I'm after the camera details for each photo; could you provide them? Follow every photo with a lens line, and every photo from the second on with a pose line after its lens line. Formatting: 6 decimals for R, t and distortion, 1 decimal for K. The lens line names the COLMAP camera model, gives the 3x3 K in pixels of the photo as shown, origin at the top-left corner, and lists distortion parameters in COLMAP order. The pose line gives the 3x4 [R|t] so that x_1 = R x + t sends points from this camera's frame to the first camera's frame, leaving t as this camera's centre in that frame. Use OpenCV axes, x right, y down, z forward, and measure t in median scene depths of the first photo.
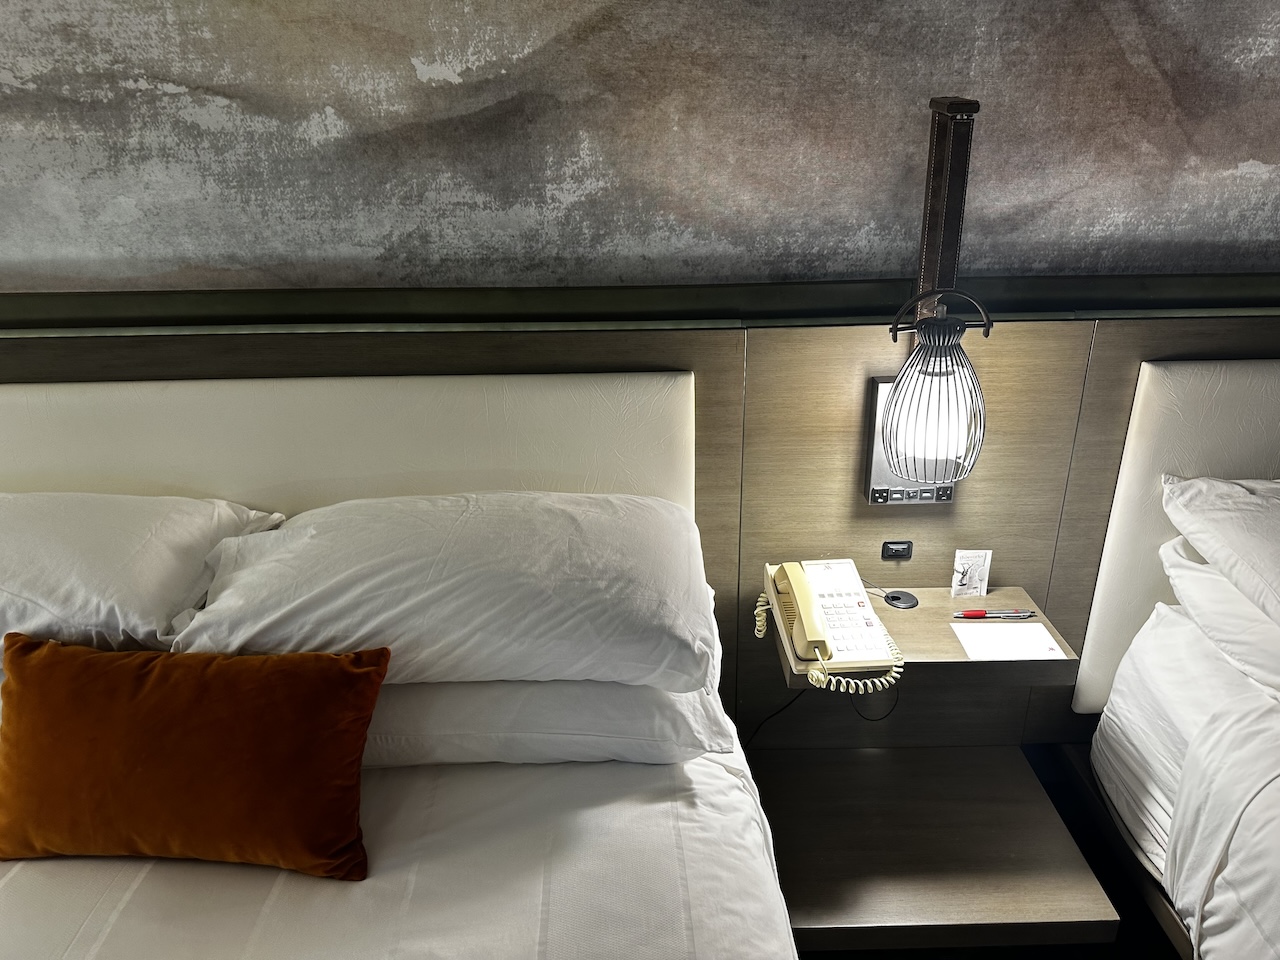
lens RADIAL K [[889.8, 0, 649.1], [0, 889.8, 476.7], [0, 0, 1]] dist [-0.011678, -0.012812]
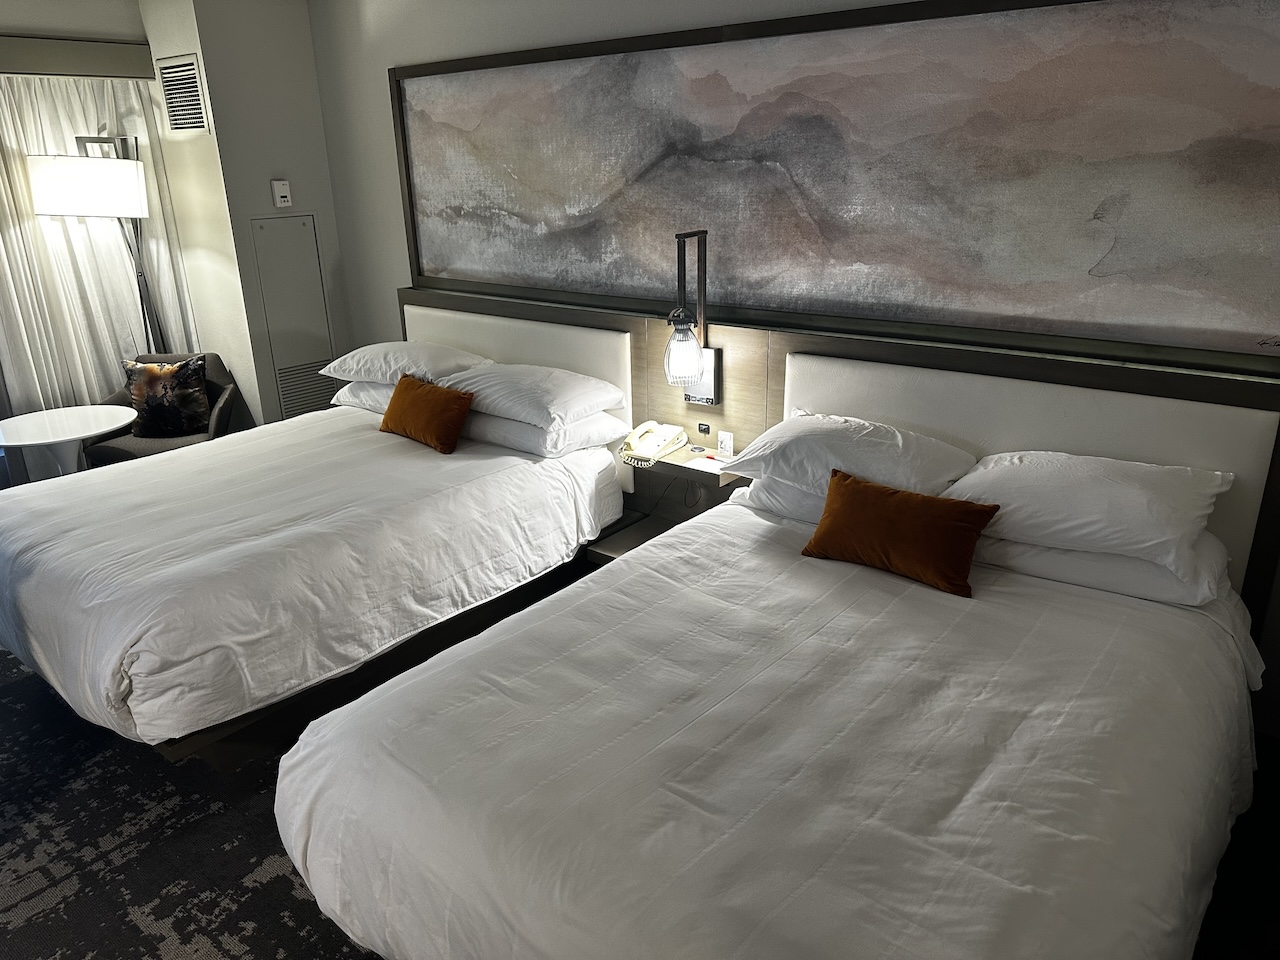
lens RADIAL K [[889.8, 0, 653.1], [0, 889.8, 501.5], [0, 0, 1]] dist [-0.011678, -0.012812]
pose [[0.773836, 0.225923, -0.591723, 1.683955], [-0.229523, 0.970749, 0.070475, 0.146525], [0.590336, 0.081278, 0.803055, -0.912436]]
